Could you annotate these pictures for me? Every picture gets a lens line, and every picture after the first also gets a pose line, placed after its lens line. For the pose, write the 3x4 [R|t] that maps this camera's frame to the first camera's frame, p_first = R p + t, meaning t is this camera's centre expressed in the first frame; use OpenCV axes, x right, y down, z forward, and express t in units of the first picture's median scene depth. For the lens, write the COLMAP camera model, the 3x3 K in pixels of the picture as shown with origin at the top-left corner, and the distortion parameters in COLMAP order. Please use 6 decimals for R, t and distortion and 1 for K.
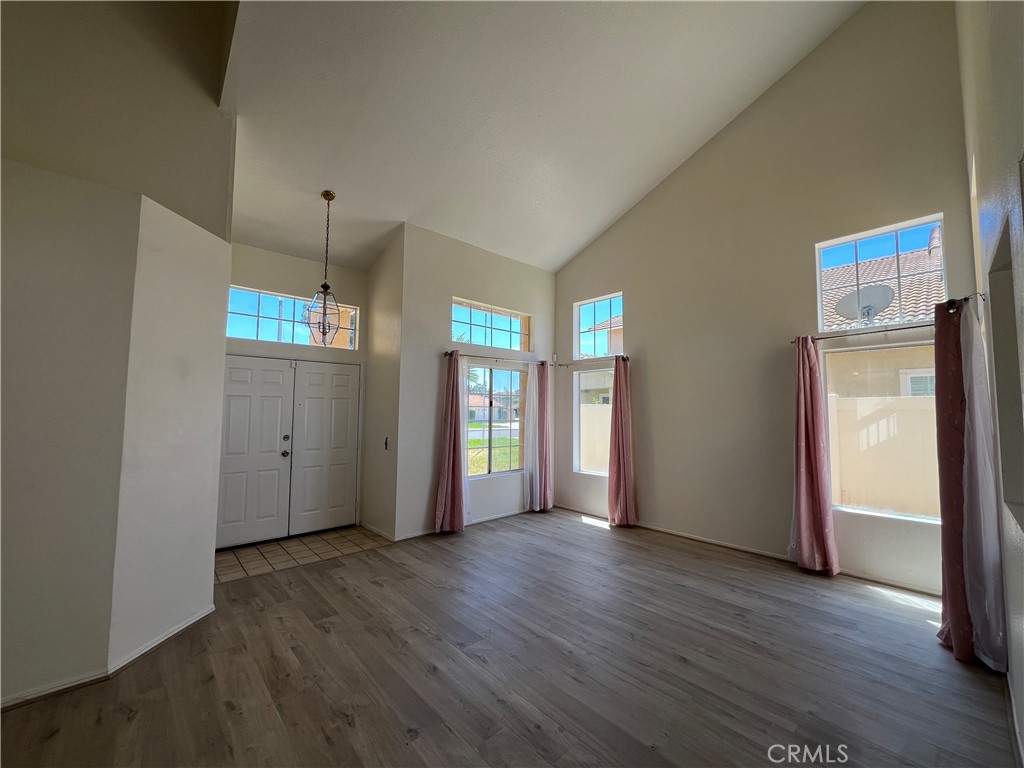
lens RADIAL K [[409.0, 0, 514.3], [0, 409.0, 385.5], [0, 0, 1]] dist [-0.001564, 0.000259]
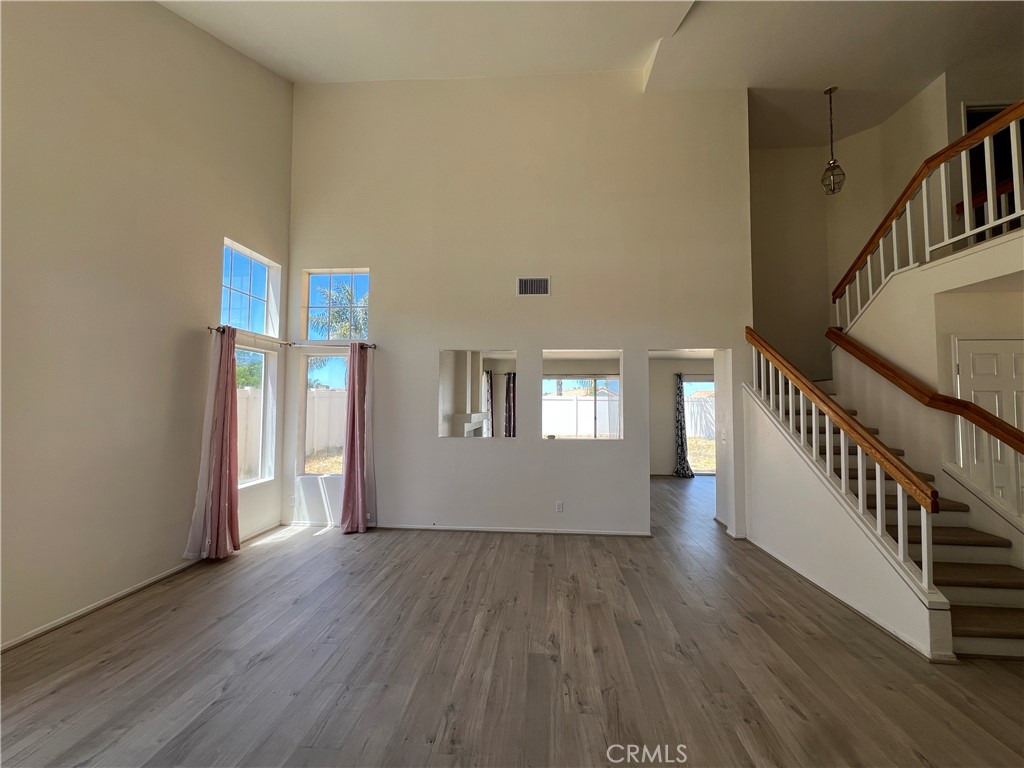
lens RADIAL K [[409.0, 0, 514.3], [0, 409.0, 385.5], [0, 0, 1]] dist [-0.001564, 0.000259]
pose [[-0.684478, 0.024006, 0.728638, -0.505370], [-0.056561, 0.994697, -0.085905, 0.070725], [-0.726836, -0.100013, -0.679490, 1.173402]]
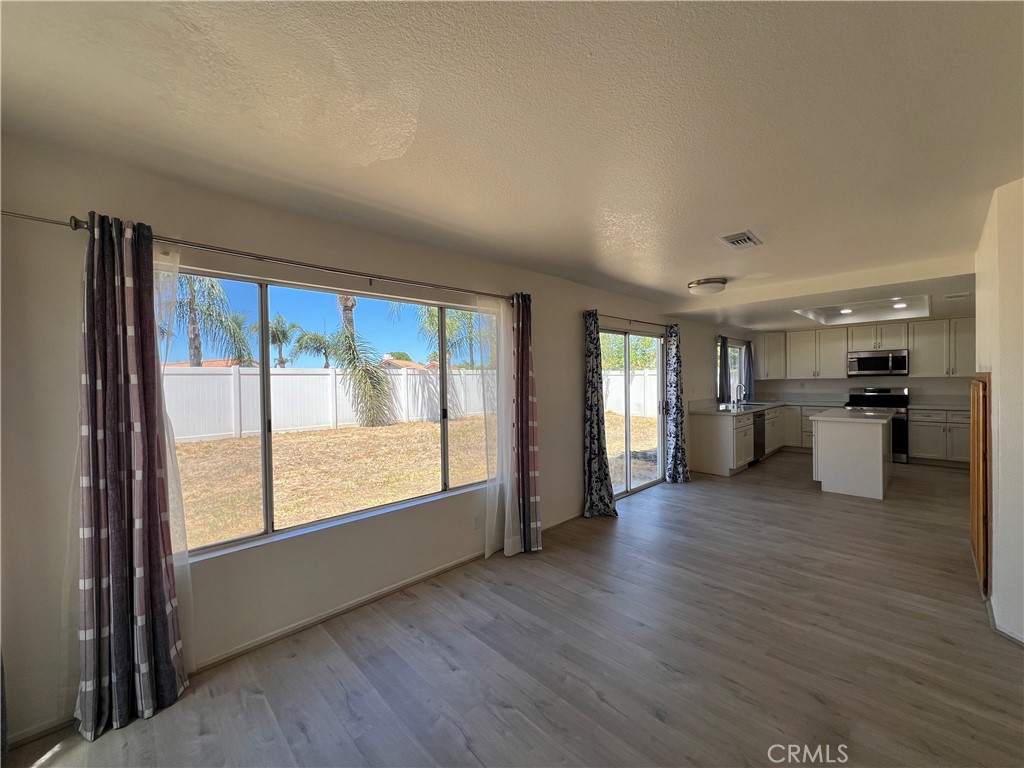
lens RADIAL K [[408.0, 0, 513.1], [0, 408.0, 385.0], [0, 0, 1]] dist [-0.000947, 0.000653]
pose [[-0.999603, 0.011114, -0.025897, 0.749340], [0.012385, 0.998700, -0.049442, 0.015370], [0.025314, -0.049743, -0.998441, 0.094490]]
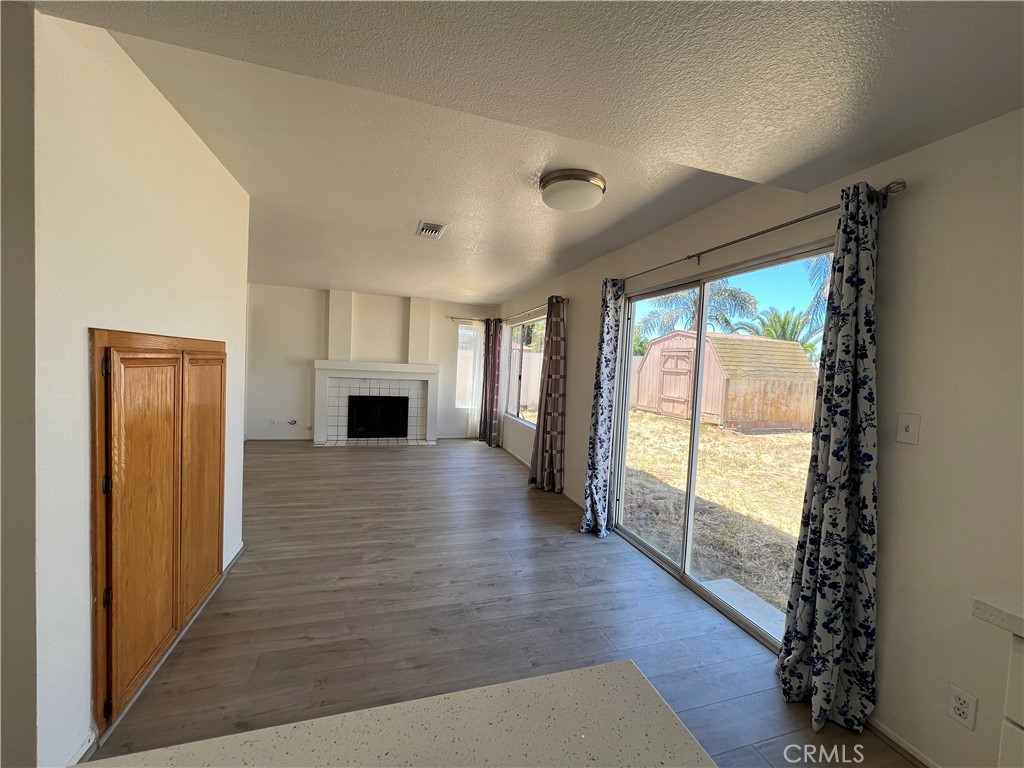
lens RADIAL K [[409.0, 0, 514.3], [0, 409.0, 385.5], [0, 0, 1]] dist [-0.001564, 0.000259]
pose [[0.429347, -0.029954, 0.902642, -0.417382], [-0.102596, 0.991362, 0.081699, -0.059199], [-0.897293, -0.127685, 0.422566, -1.222883]]
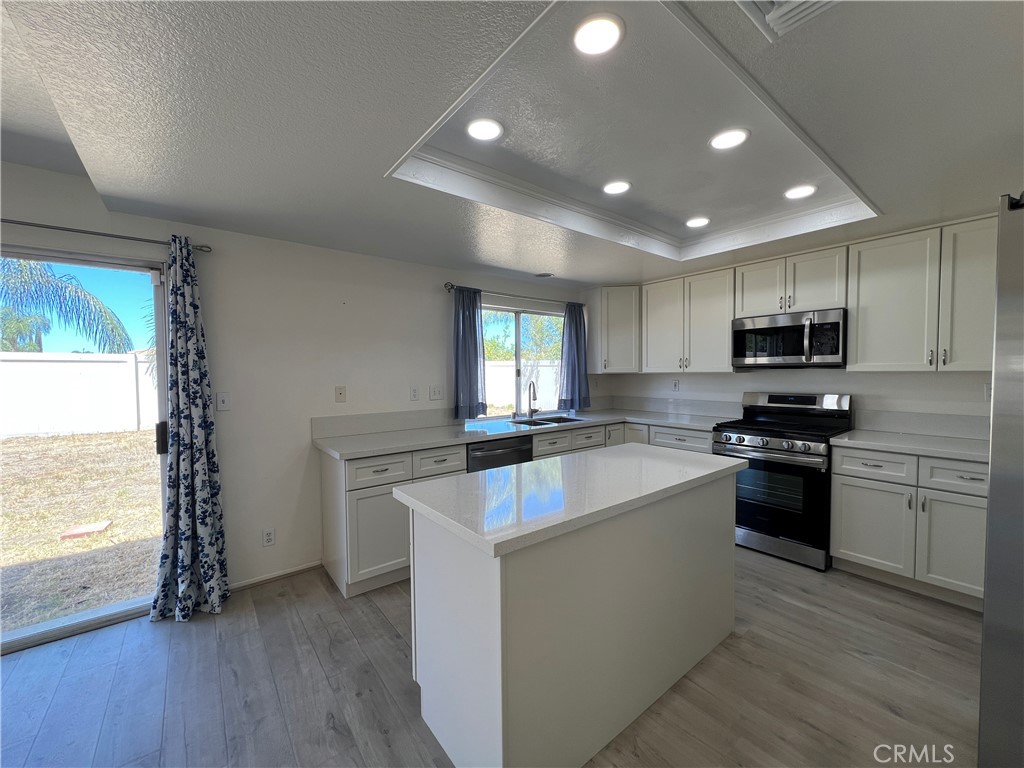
lens RADIAL K [[408.0, 0, 513.1], [0, 408.0, 385.0], [0, 0, 1]] dist [-0.000947, 0.000653]
pose [[-0.997190, -0.000456, 0.074908, -0.404960], [-0.002614, 0.999584, -0.028722, -0.032896], [-0.074864, -0.028837, -0.996777, -0.779482]]
